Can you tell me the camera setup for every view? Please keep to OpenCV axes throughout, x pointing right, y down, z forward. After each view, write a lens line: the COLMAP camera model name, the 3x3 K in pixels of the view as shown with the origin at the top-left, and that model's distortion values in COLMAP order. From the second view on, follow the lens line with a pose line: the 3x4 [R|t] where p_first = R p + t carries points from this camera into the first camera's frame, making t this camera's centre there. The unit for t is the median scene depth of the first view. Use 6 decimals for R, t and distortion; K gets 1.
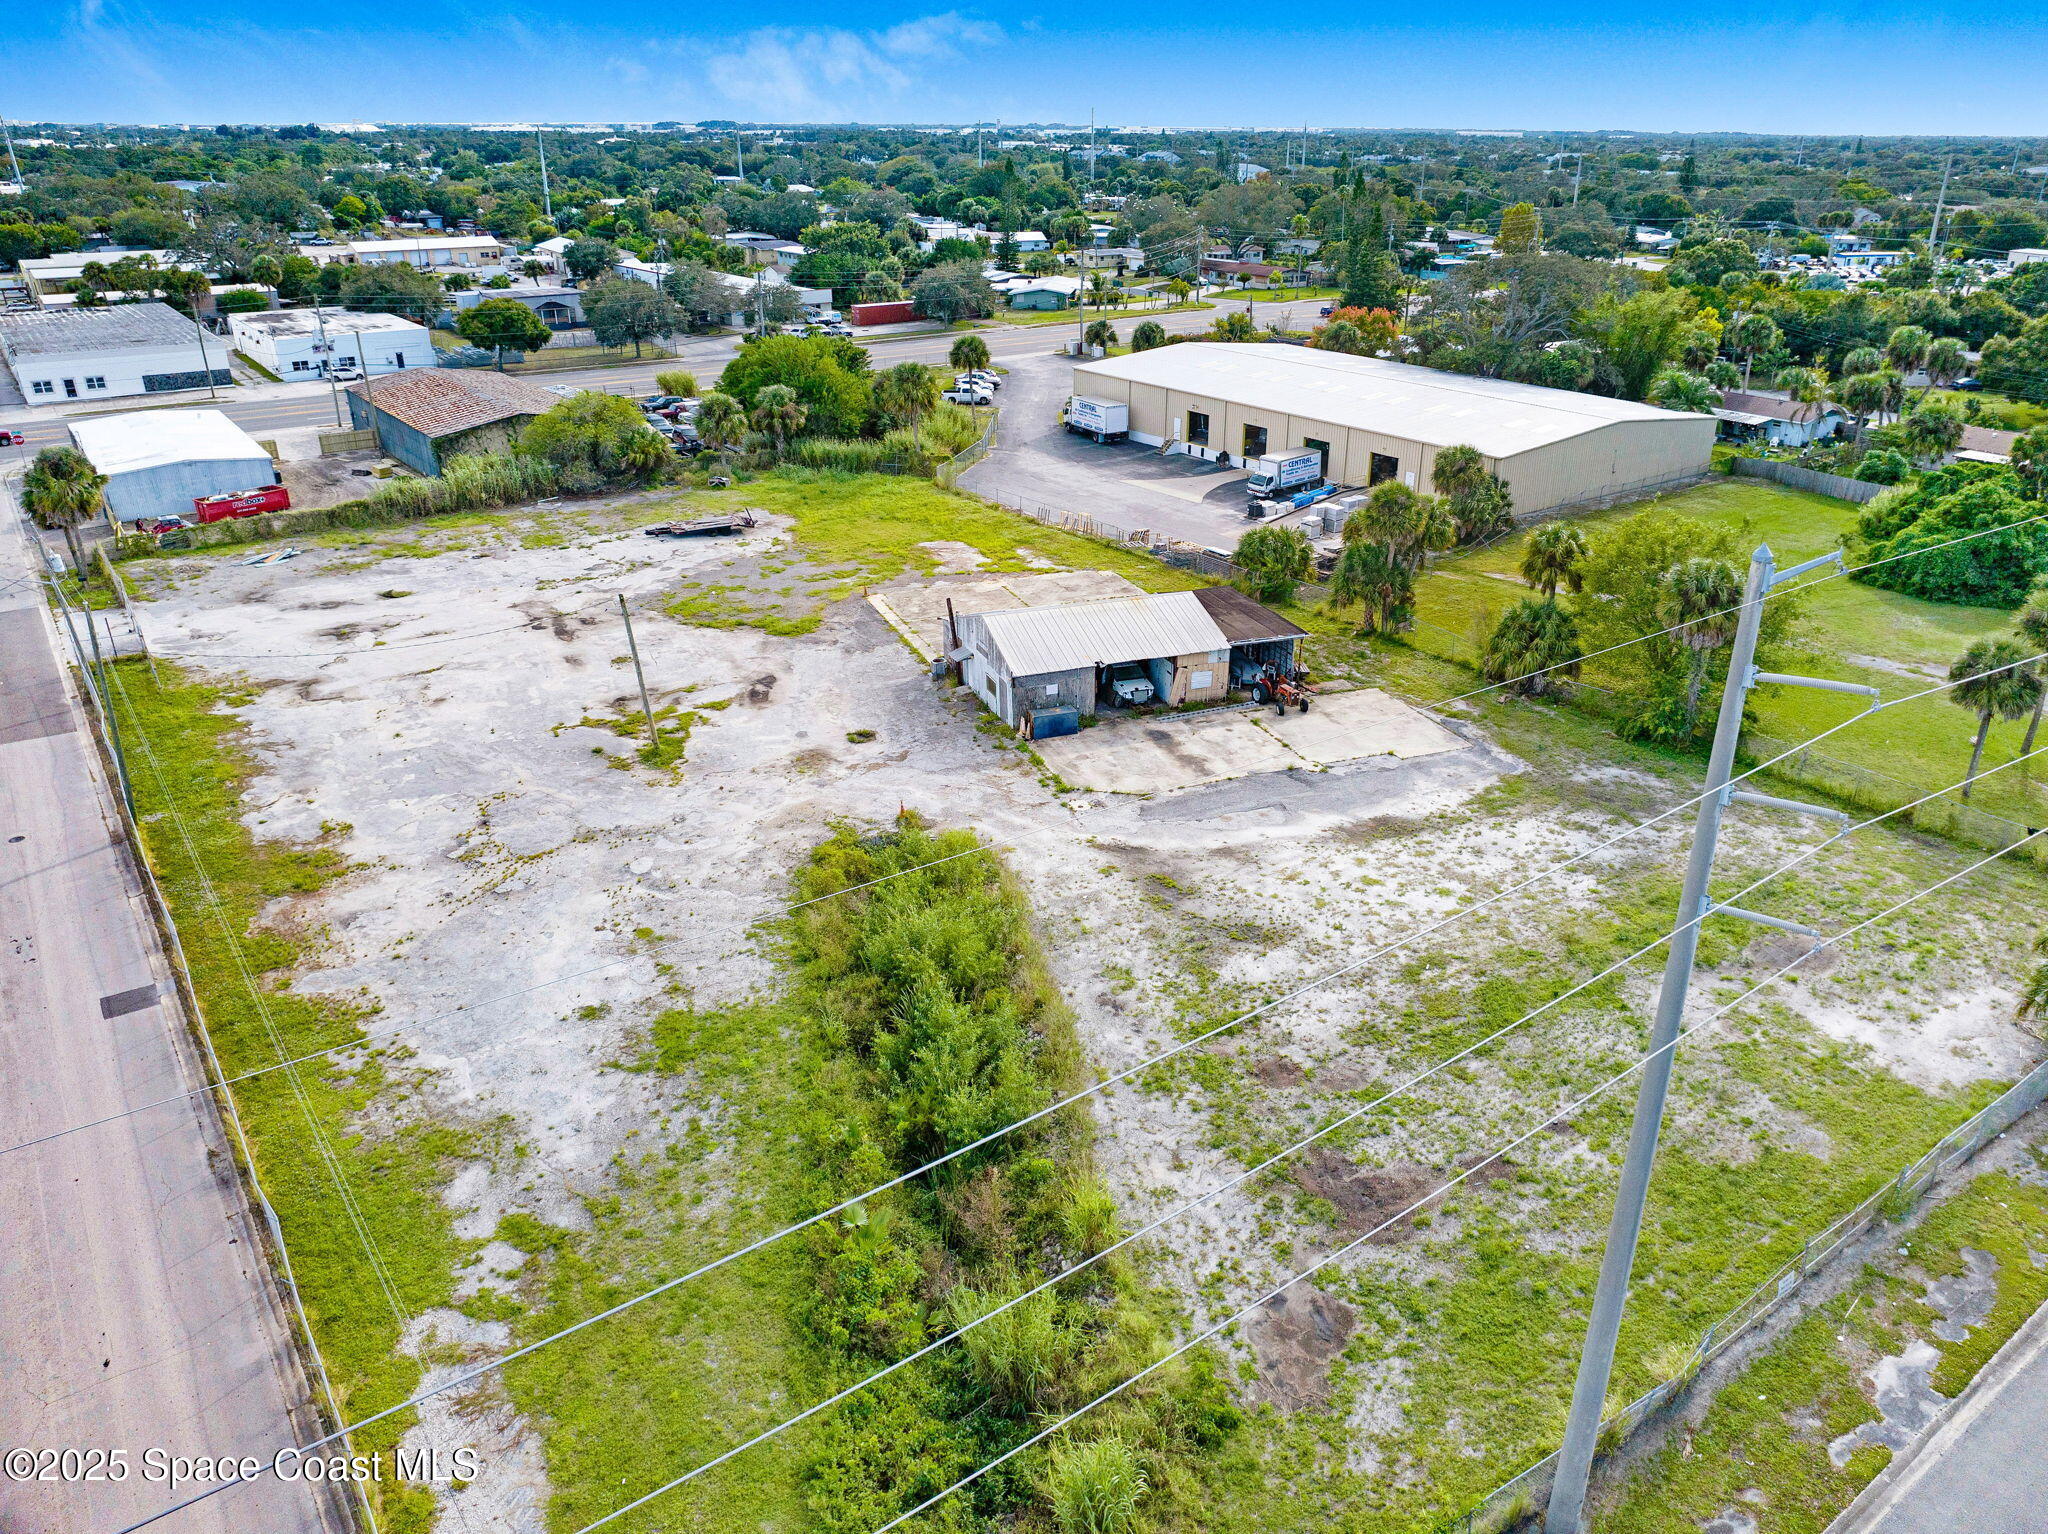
lens RADIAL K [[1521.0, 0, 1025.8], [0, 1521.0, 605.1], [0, 0, 1]] dist [-0.034821, 0.003051]
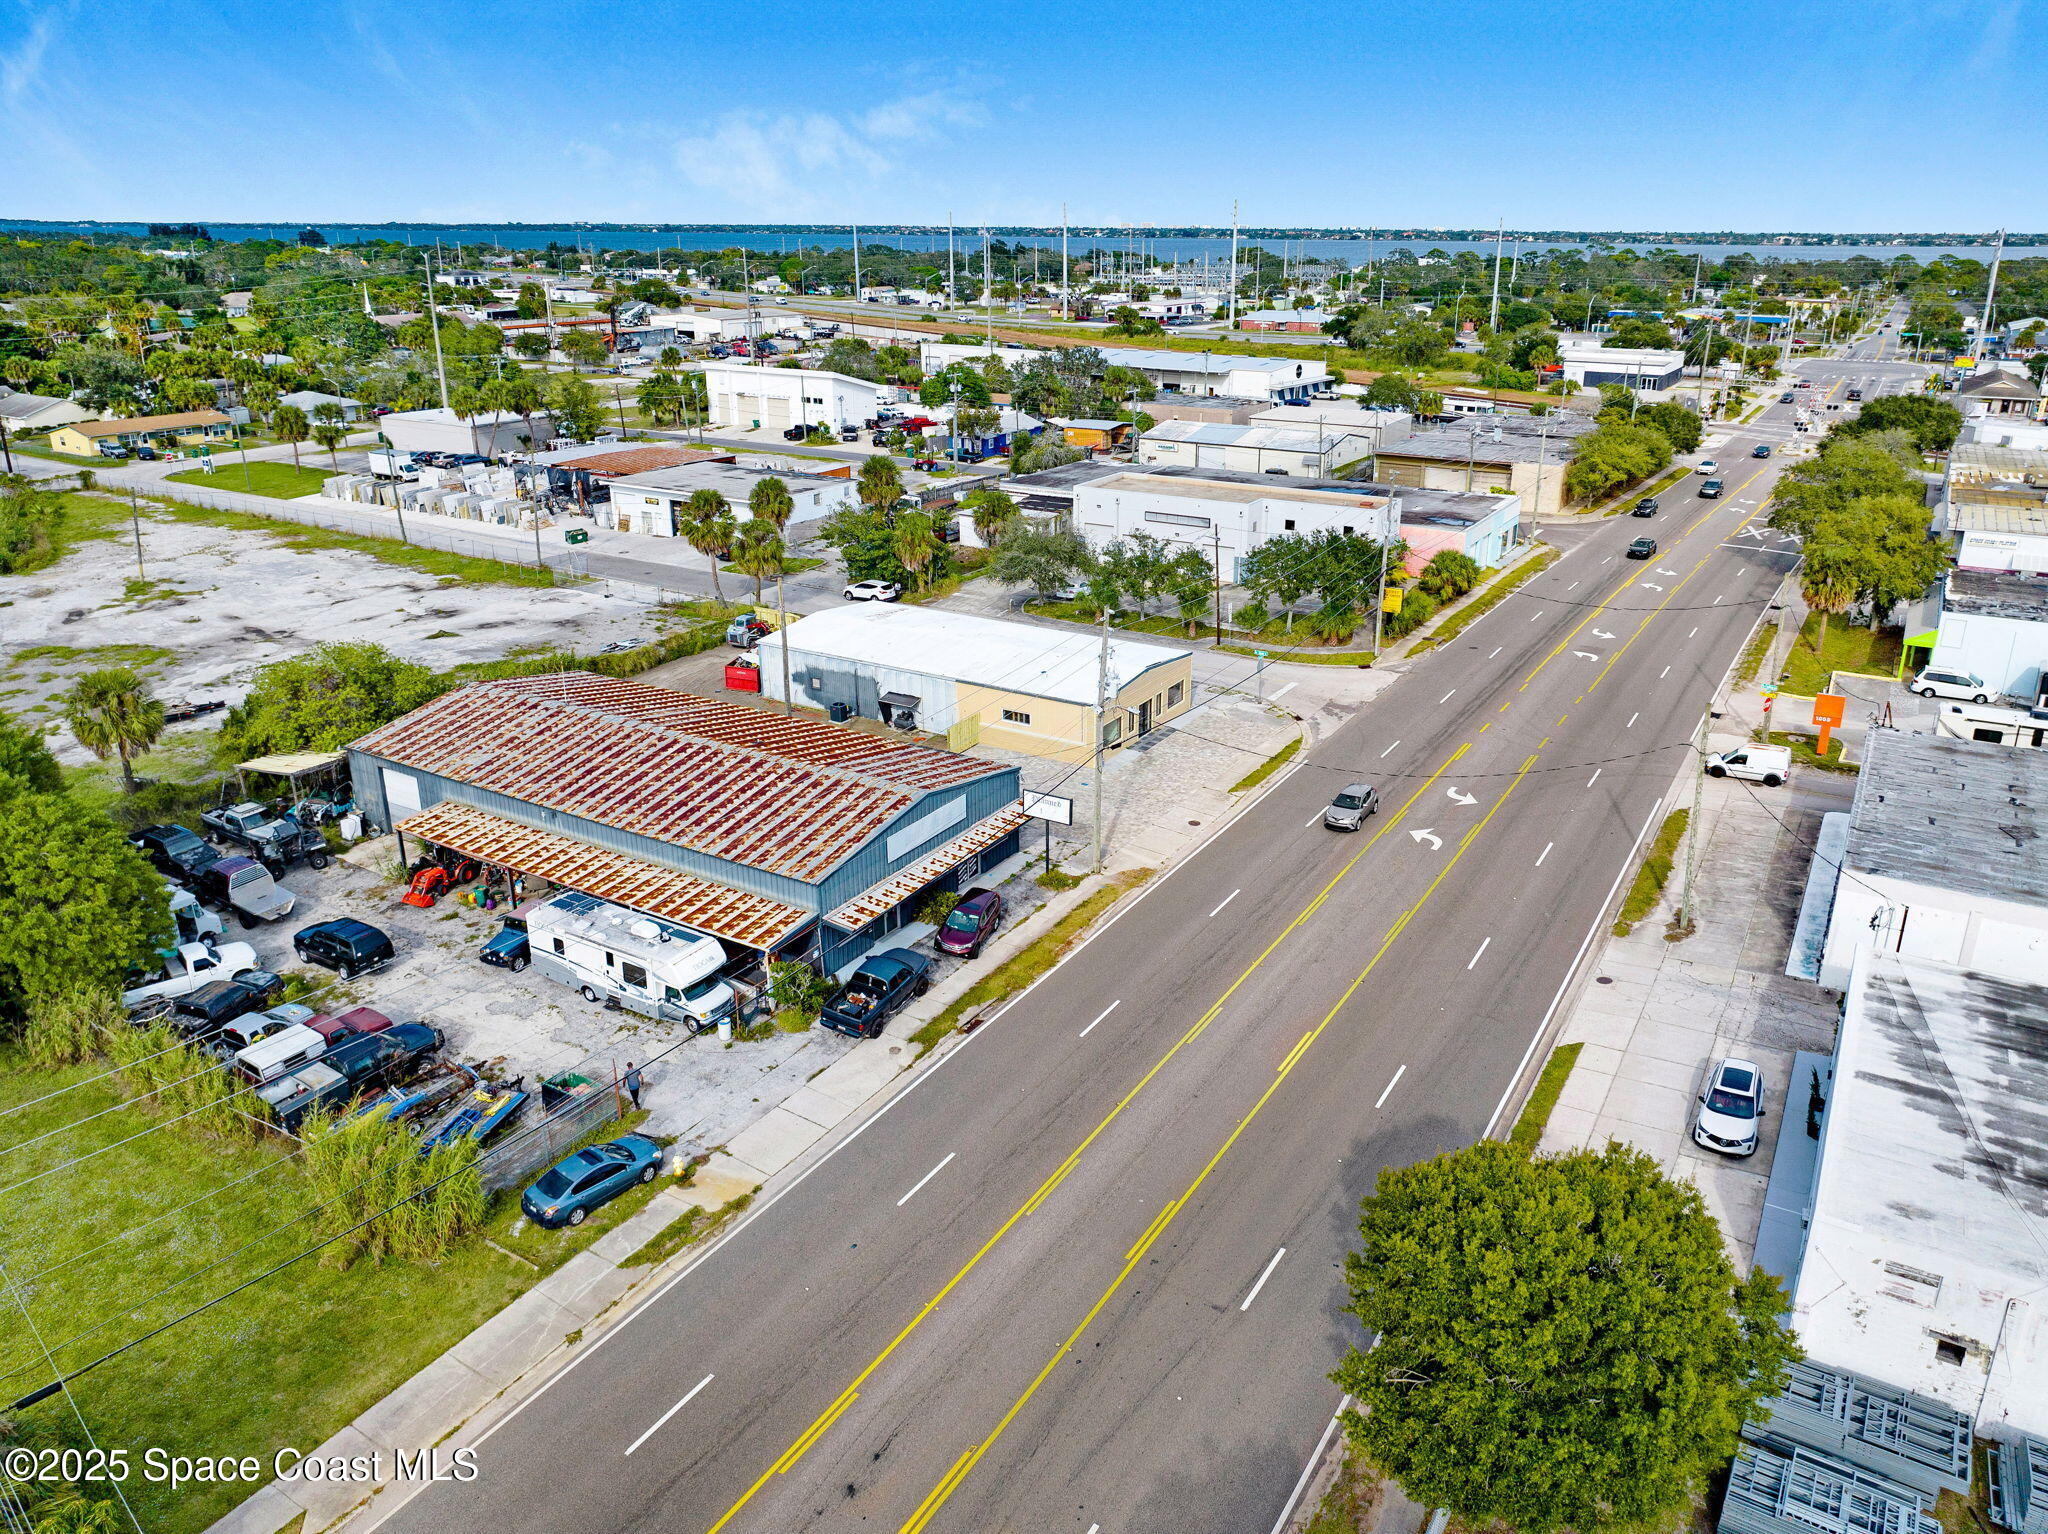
lens RADIAL K [[1493.8, 0, 1013.9], [0, 1493.8, 638.1], [0, 0, 1]] dist [-0.010693, -0.001969]
pose [[-0.927027, 0.094616, -0.362861, -0.511789], [-0.123089, 0.837254, 0.532780, -0.827747], [0.354216, 0.538566, -0.764511, 2.525834]]
